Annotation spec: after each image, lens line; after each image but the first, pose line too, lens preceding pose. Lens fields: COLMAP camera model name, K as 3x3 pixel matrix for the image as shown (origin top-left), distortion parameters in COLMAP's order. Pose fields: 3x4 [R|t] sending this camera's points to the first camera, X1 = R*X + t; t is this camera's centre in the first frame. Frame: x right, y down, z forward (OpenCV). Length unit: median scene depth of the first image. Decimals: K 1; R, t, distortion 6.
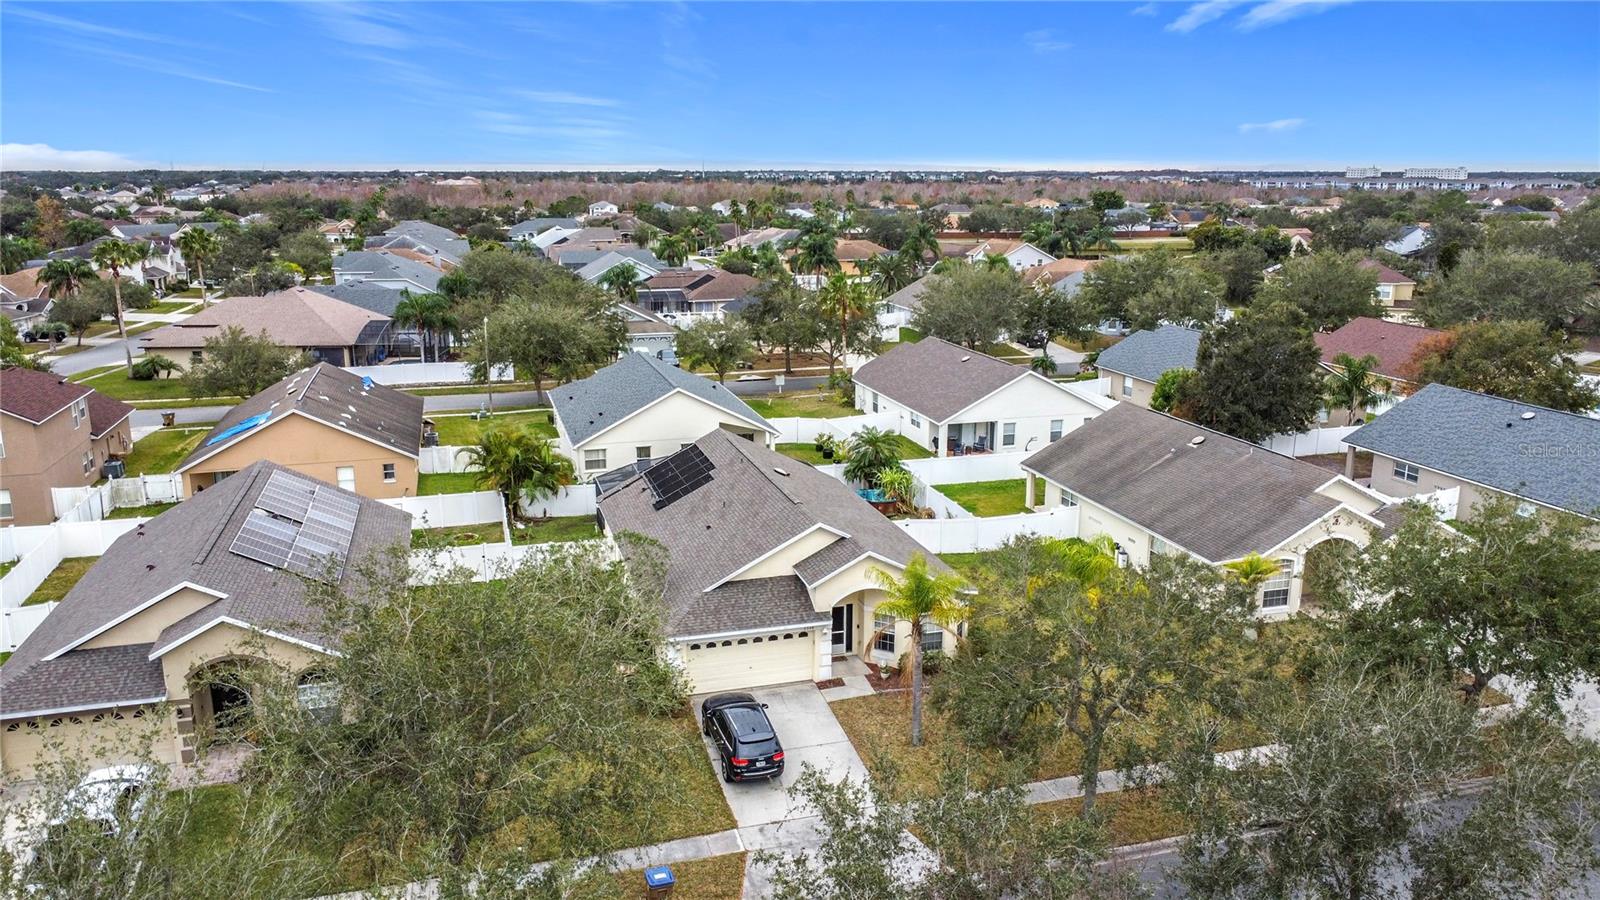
lens RADIAL K [[1154.3, 0, 800.0], [0, 1154.3, 450.0], [0, 0, 1]] dist [-0.008558, -0.004840]
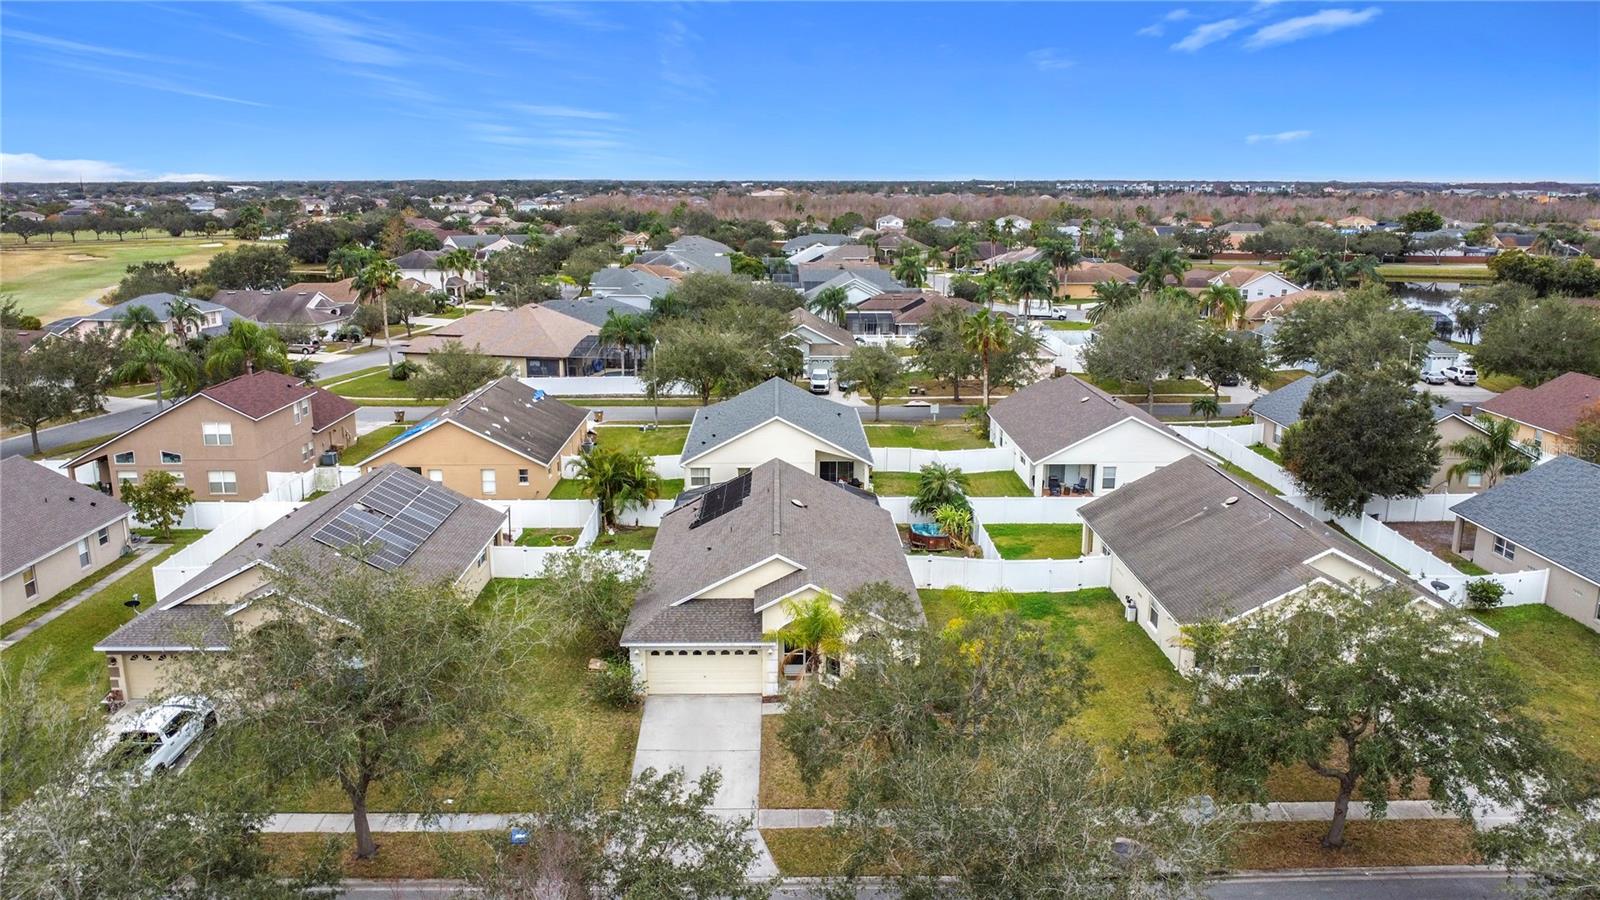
lens RADIAL K [[1151.3, 0, 800.0], [0, 1151.3, 450.0], [0, 0, 1]] dist [-0.003260, -0.043055]
pose [[0.963923, 0.060495, -0.259217, 0.170147], [-0.062273, 0.998058, 0.001353, -0.021223], [0.258795, 0.014838, 0.965818, -0.037190]]
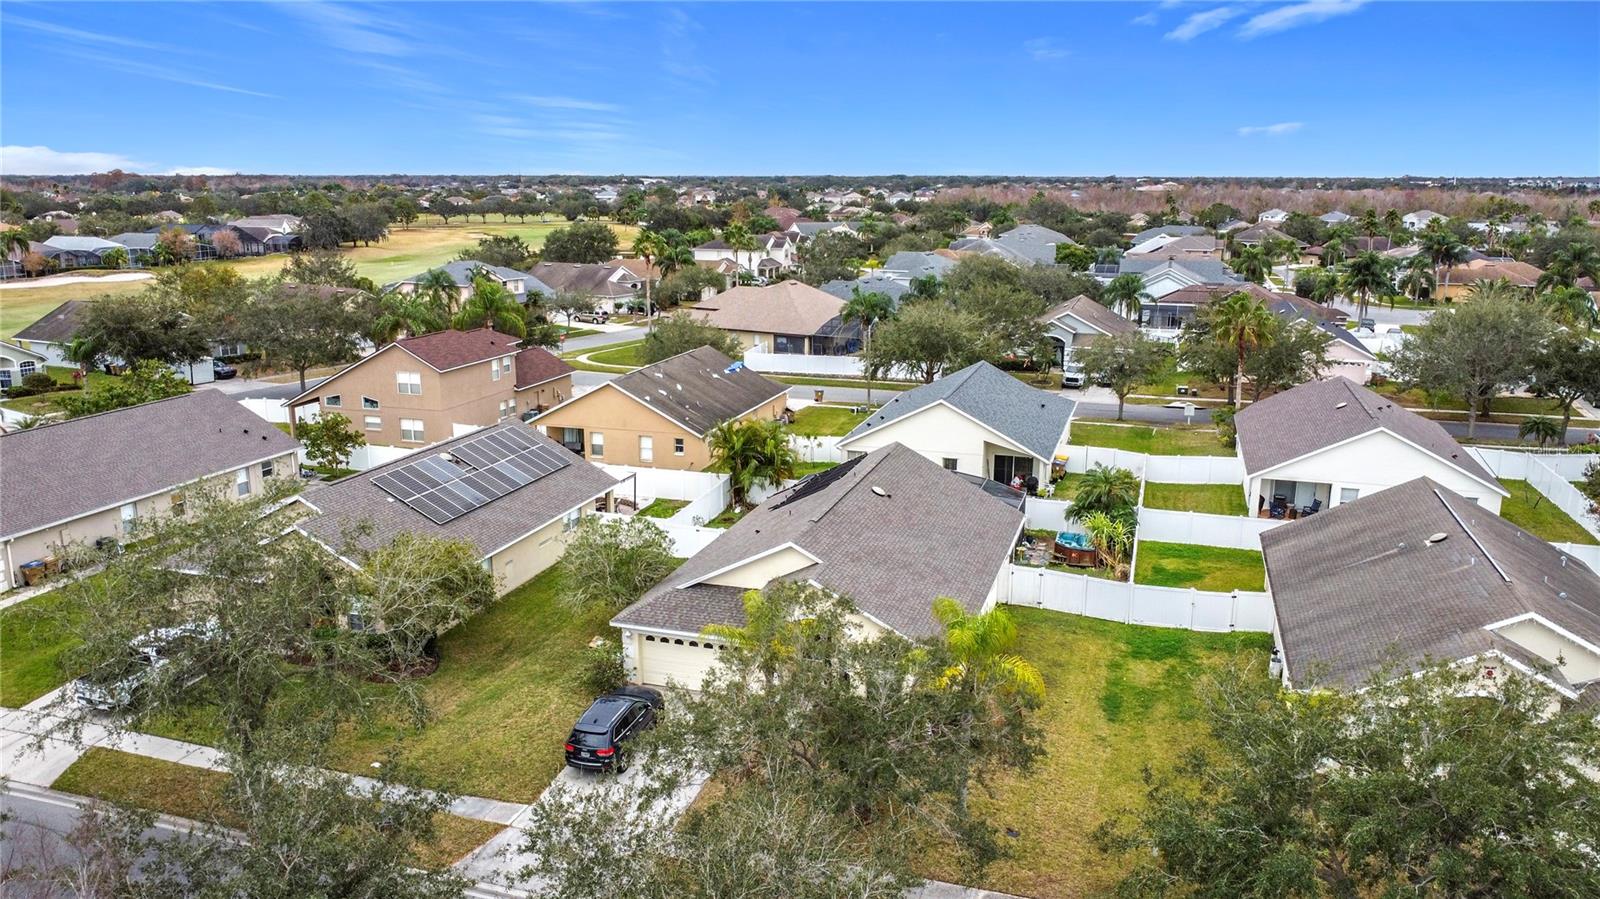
lens RADIAL K [[1162.7, 0, 800.0], [0, 1162.7, 449.5], [0, 0, 1]] dist [-0.003031, -0.003517]
pose [[0.826188, 0.129513, -0.548307, 0.288630], [-0.133382, 0.990516, 0.032985, -0.024352], [0.547379, 0.045883, 0.835626, 0.102033]]
